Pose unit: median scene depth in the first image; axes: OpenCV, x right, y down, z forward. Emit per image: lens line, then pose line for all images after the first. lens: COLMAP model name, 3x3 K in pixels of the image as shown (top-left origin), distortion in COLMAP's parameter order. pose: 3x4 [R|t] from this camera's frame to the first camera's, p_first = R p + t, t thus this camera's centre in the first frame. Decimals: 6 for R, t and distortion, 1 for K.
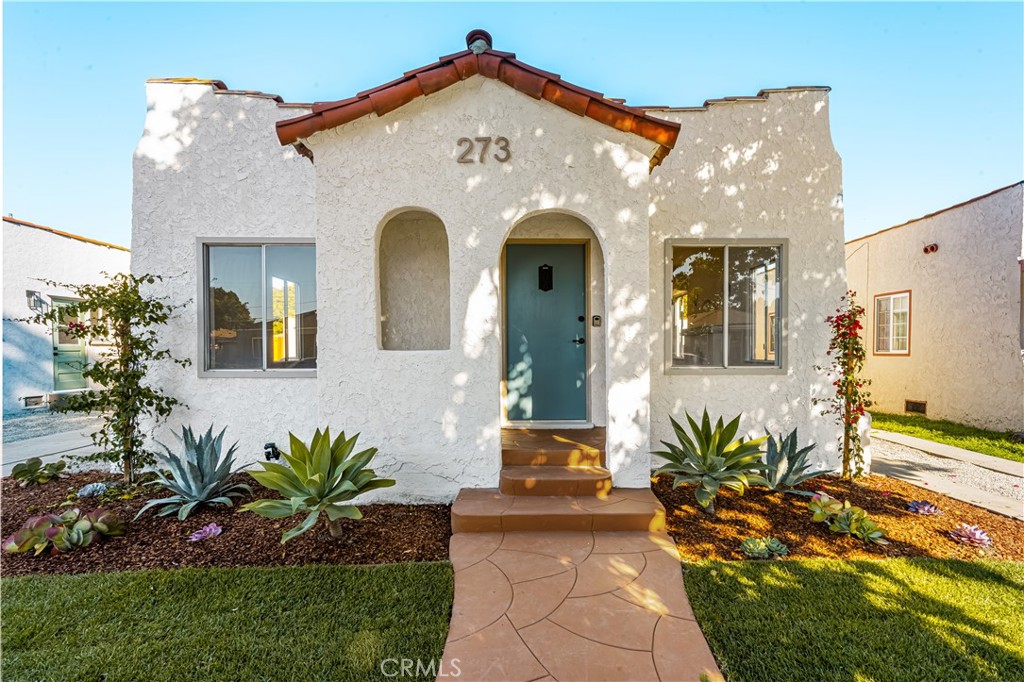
lens RADIAL K [[456.1, 0, 512.9], [0, 456.1, 367.0], [0, 0, 1]] dist [0.001833, 0.000021]
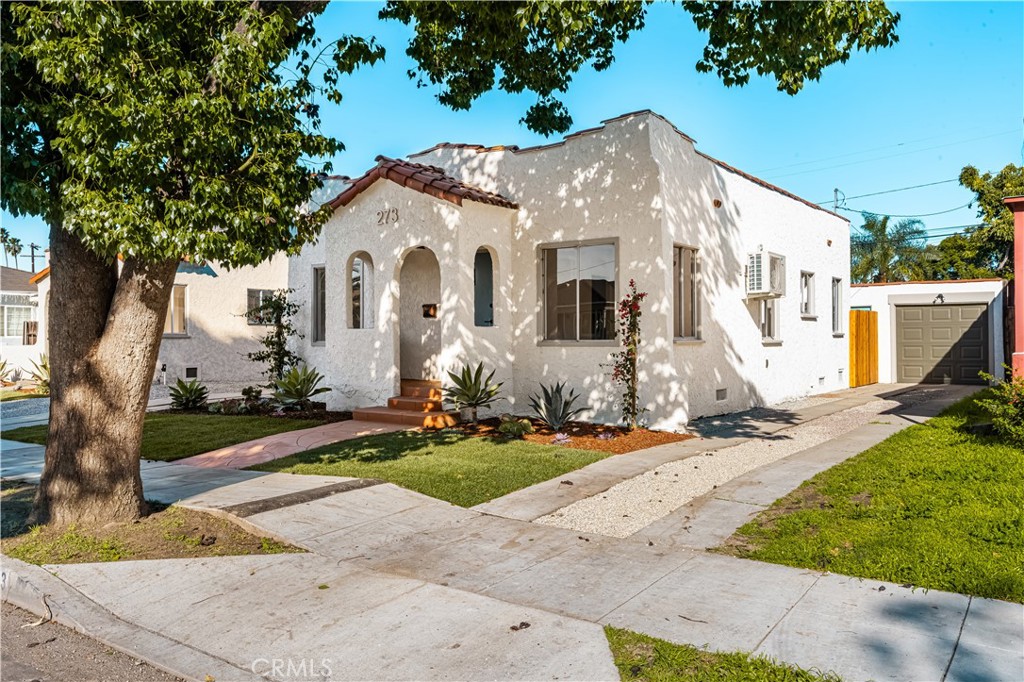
lens RADIAL K [[766.8, 0, 512.0], [0, 766.8, 341.0], [0, 0, 1]] dist [-0.003841, -0.000190]
pose [[0.796721, 0.002626, -0.604341, 1.647320], [-0.018070, 0.999647, -0.019478, 0.048074], [0.604076, 0.026439, 0.796488, -0.834183]]
